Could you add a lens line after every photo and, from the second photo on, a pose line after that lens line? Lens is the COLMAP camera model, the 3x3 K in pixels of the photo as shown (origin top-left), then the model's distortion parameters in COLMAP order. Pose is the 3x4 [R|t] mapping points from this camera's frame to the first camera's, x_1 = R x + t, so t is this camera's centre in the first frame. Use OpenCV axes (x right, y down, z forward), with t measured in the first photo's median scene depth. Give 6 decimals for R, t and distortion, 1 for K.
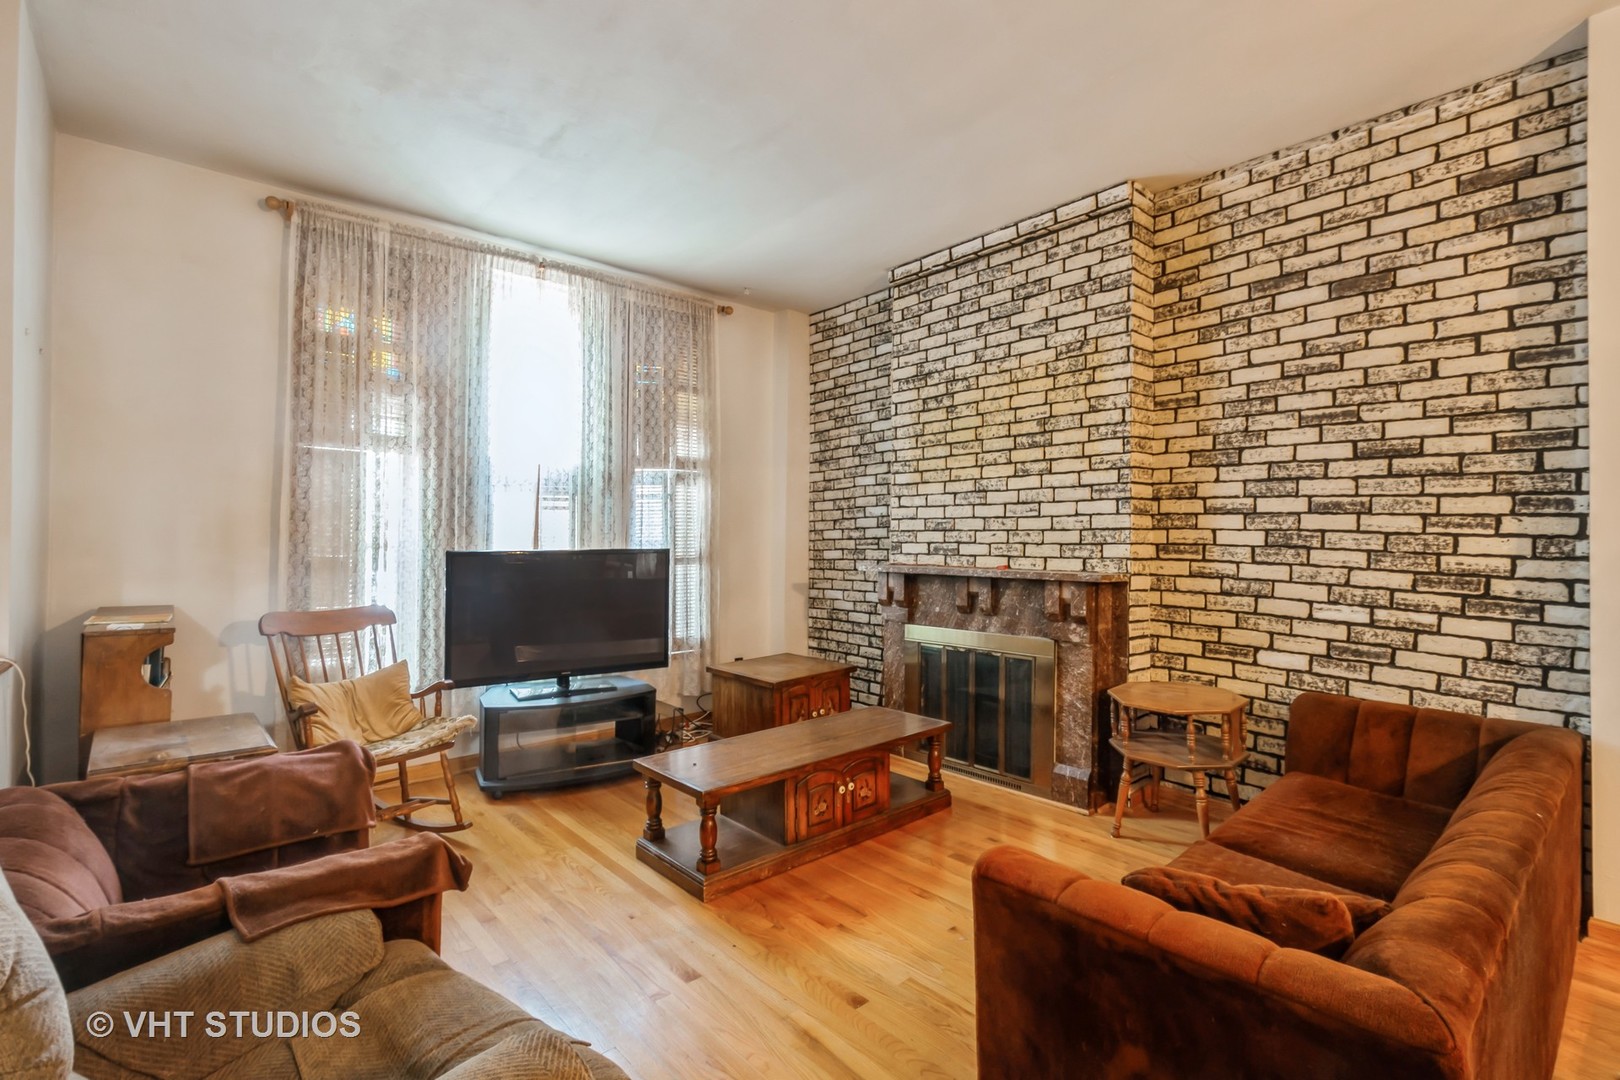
lens RADIAL K [[704.2, 0, 810.0], [0, 704.2, 540.0], [0, 0, 1]] dist [-0.000803, 0.000119]
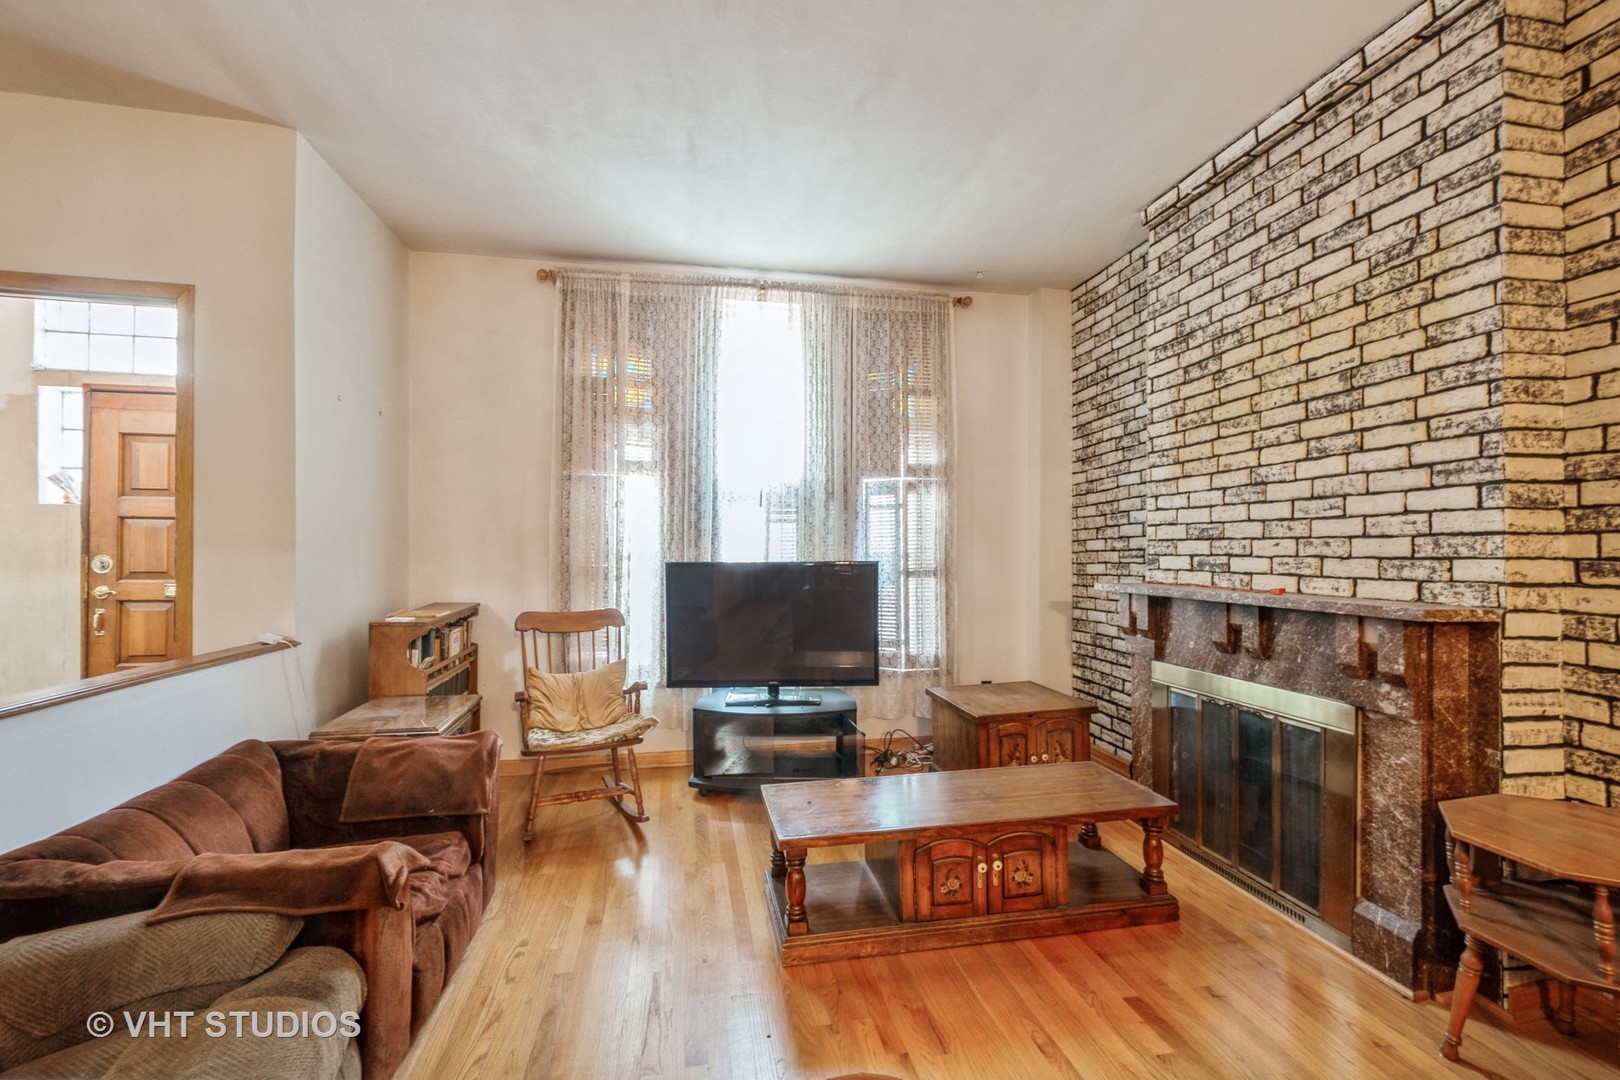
lens RADIAL K [[682.6, 0, 808.9], [0, 682.6, 543.0], [0, 0, 1]] dist [0.024012, -0.007930]
pose [[0.873584, -0.006057, -0.486636, 0.197484], [0.000429, 0.999932, -0.011676, -0.000989], [0.486674, 0.009991, 0.873527, 0.177692]]
